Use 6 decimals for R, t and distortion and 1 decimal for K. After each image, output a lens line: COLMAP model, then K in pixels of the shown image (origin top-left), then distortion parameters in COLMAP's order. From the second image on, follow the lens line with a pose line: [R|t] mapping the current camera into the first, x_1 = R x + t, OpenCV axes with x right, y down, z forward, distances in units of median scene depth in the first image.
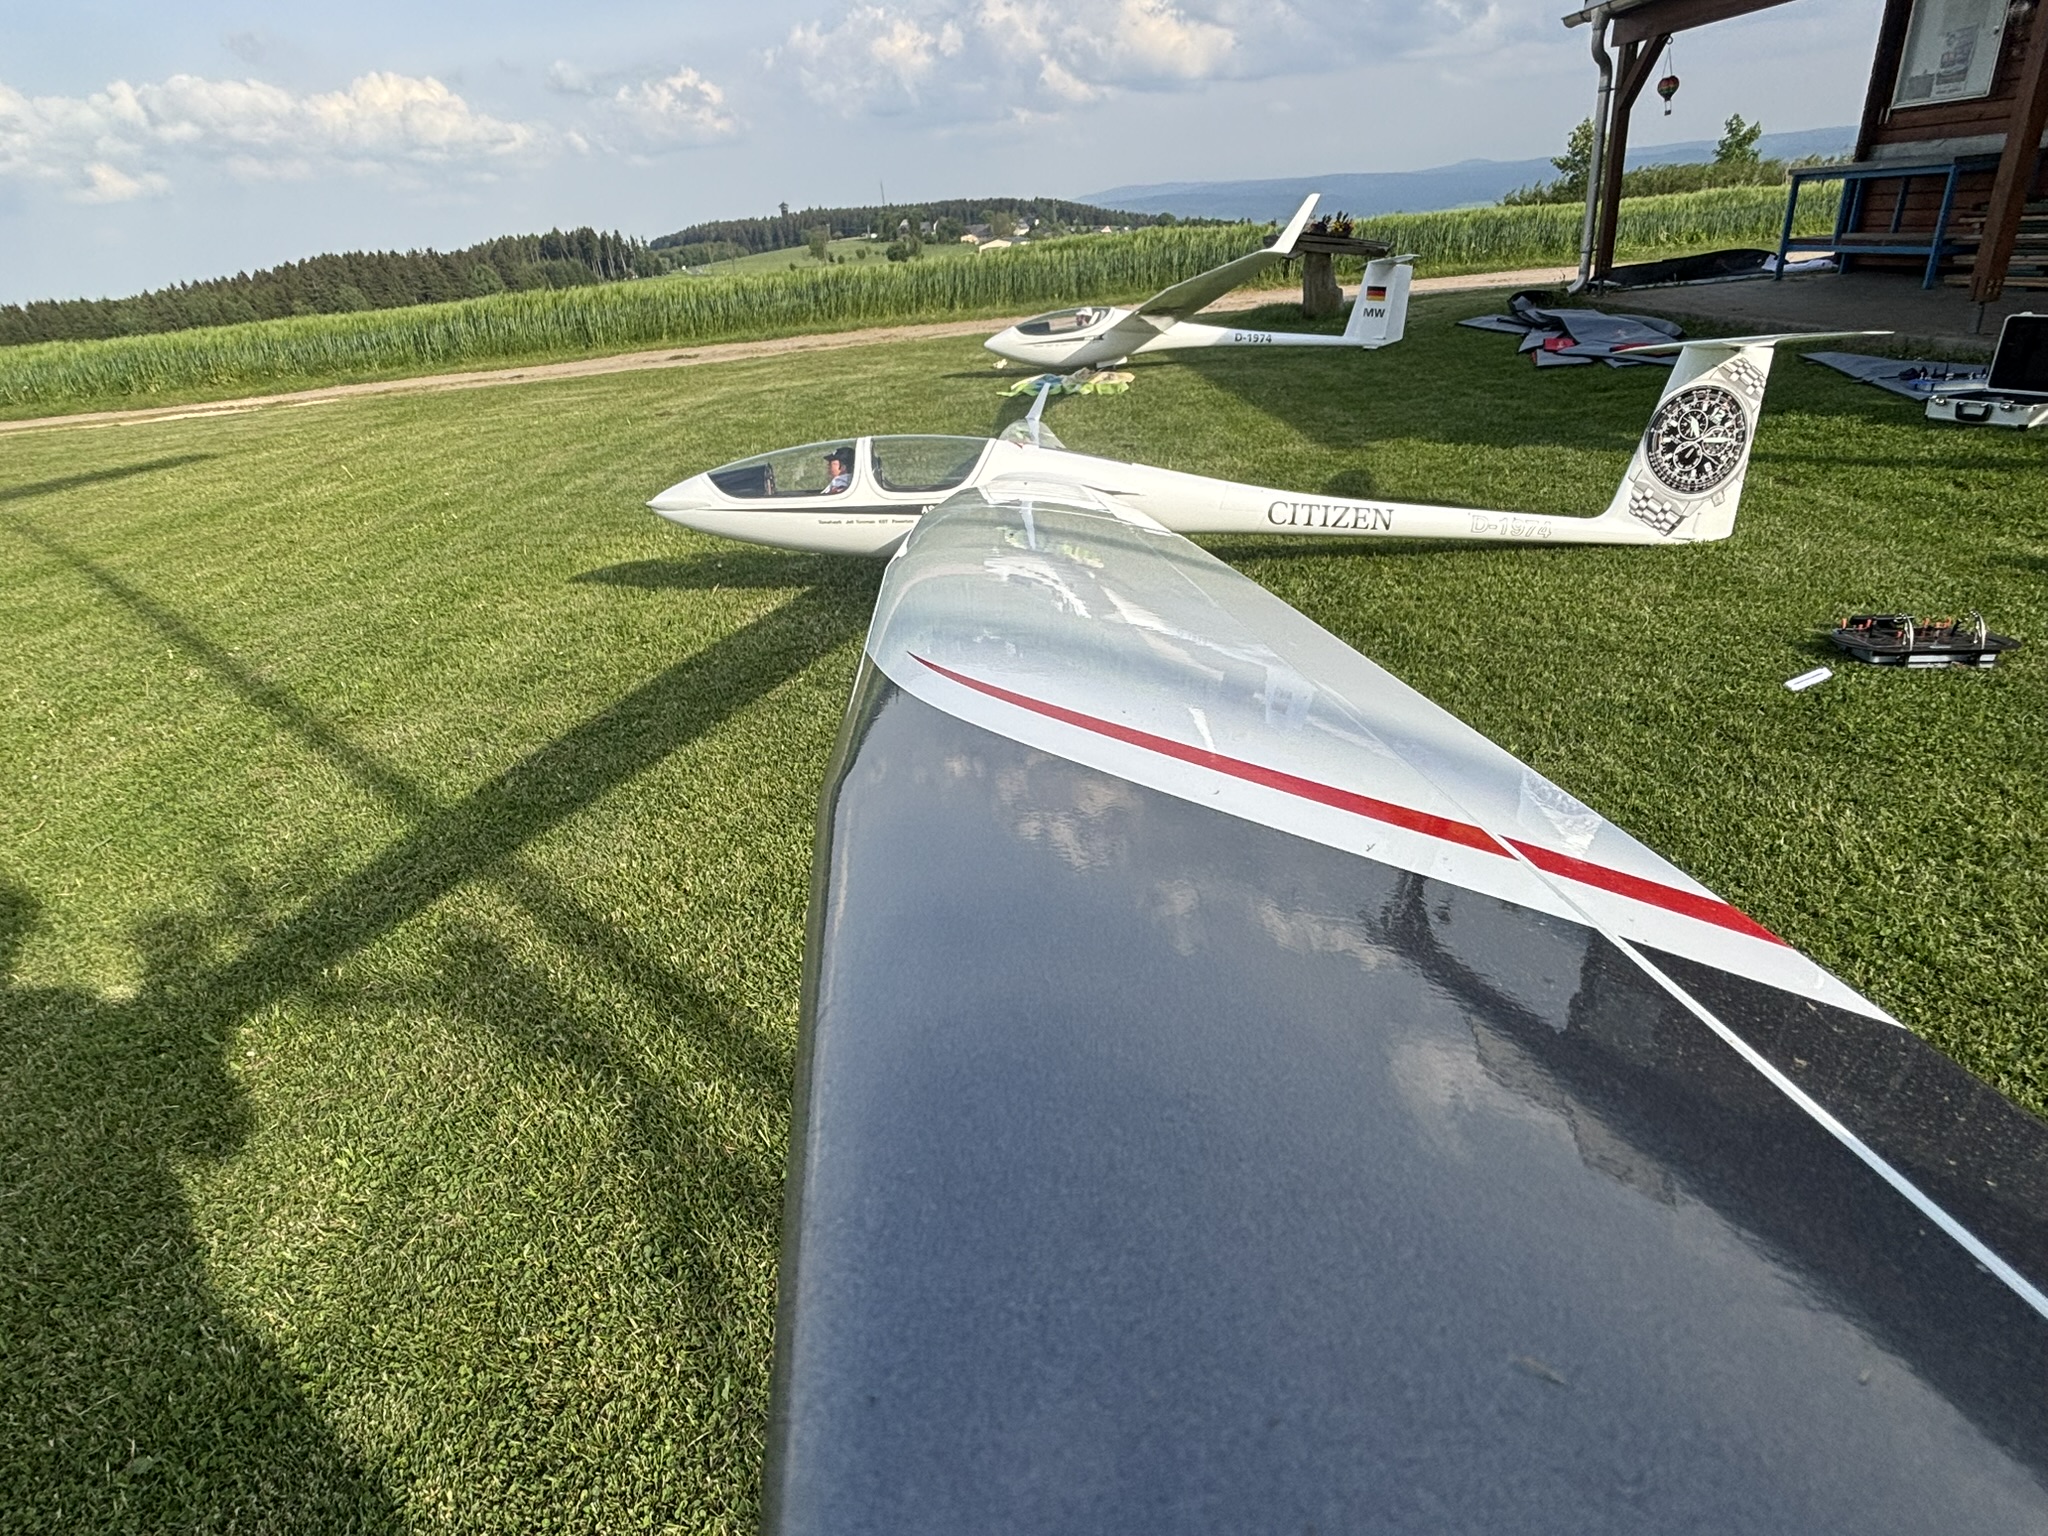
lens RADIAL K [[1140.9, 0, 1093.8], [0, 1140.9, 797.4], [0, 0, 1]] dist [-0.010828, 0.002197]
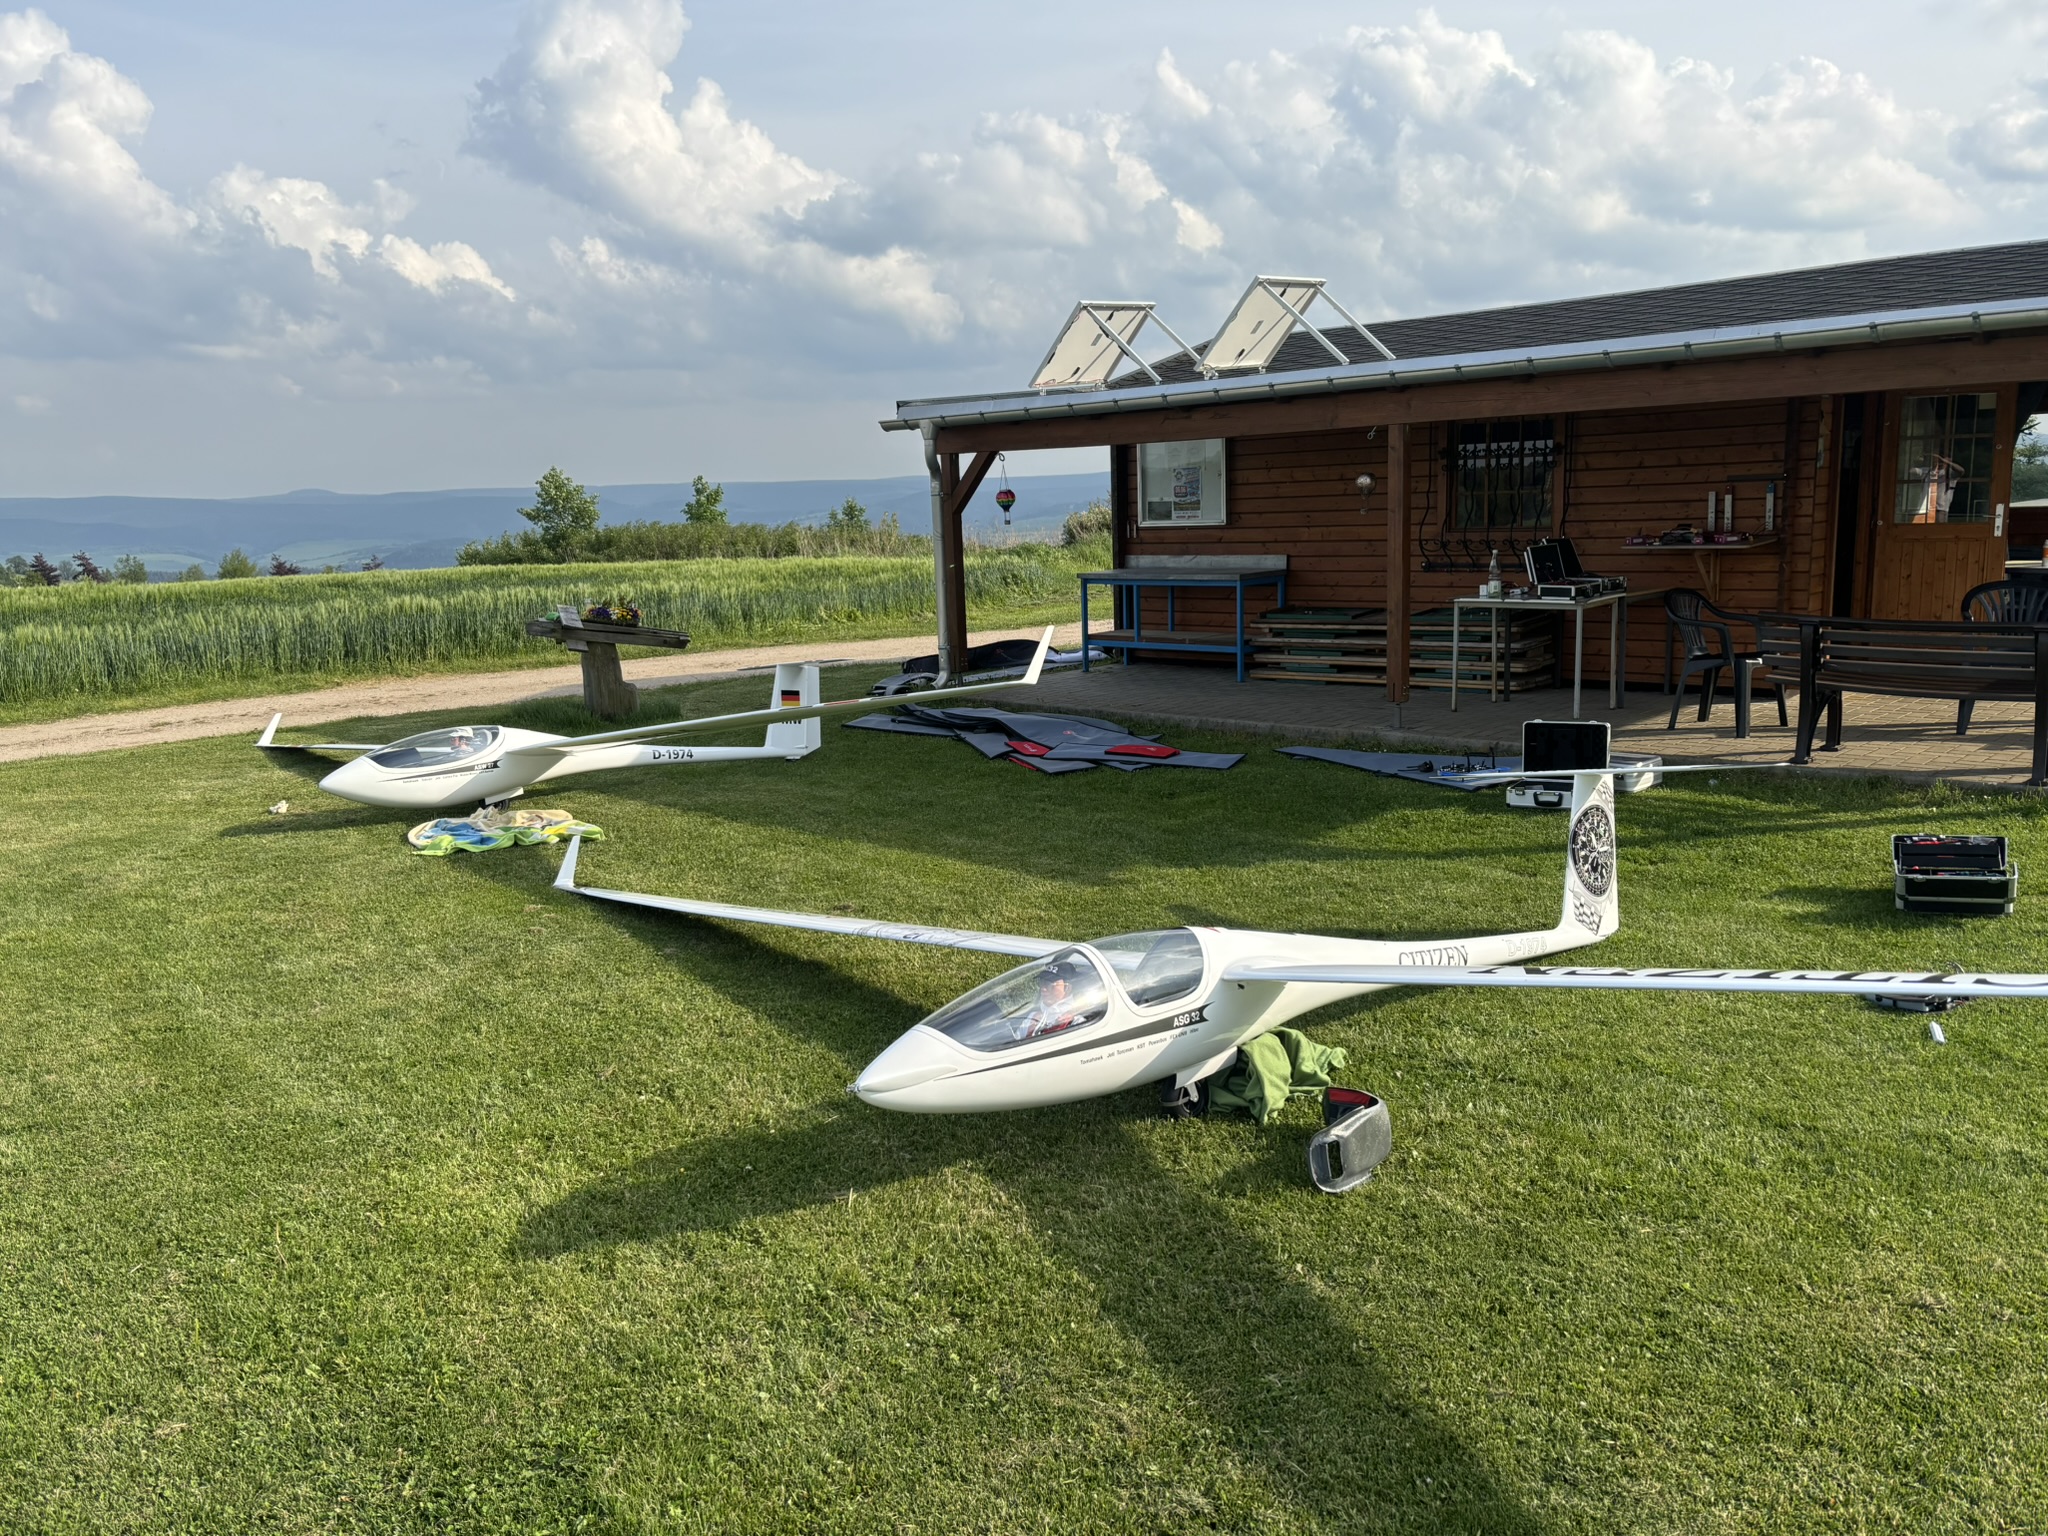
lens RADIAL K [[1568.6, 0, 1022.4], [0, 1568.6, 774.4], [0, 0, 1]] dist [0.075460, 0.000690]
pose [[0.723611, -0.059420, 0.687645, -0.739117], [0.280626, 0.935551, -0.214461, -0.157603], [-0.630584, 0.348157, 0.693650, 0.179433]]
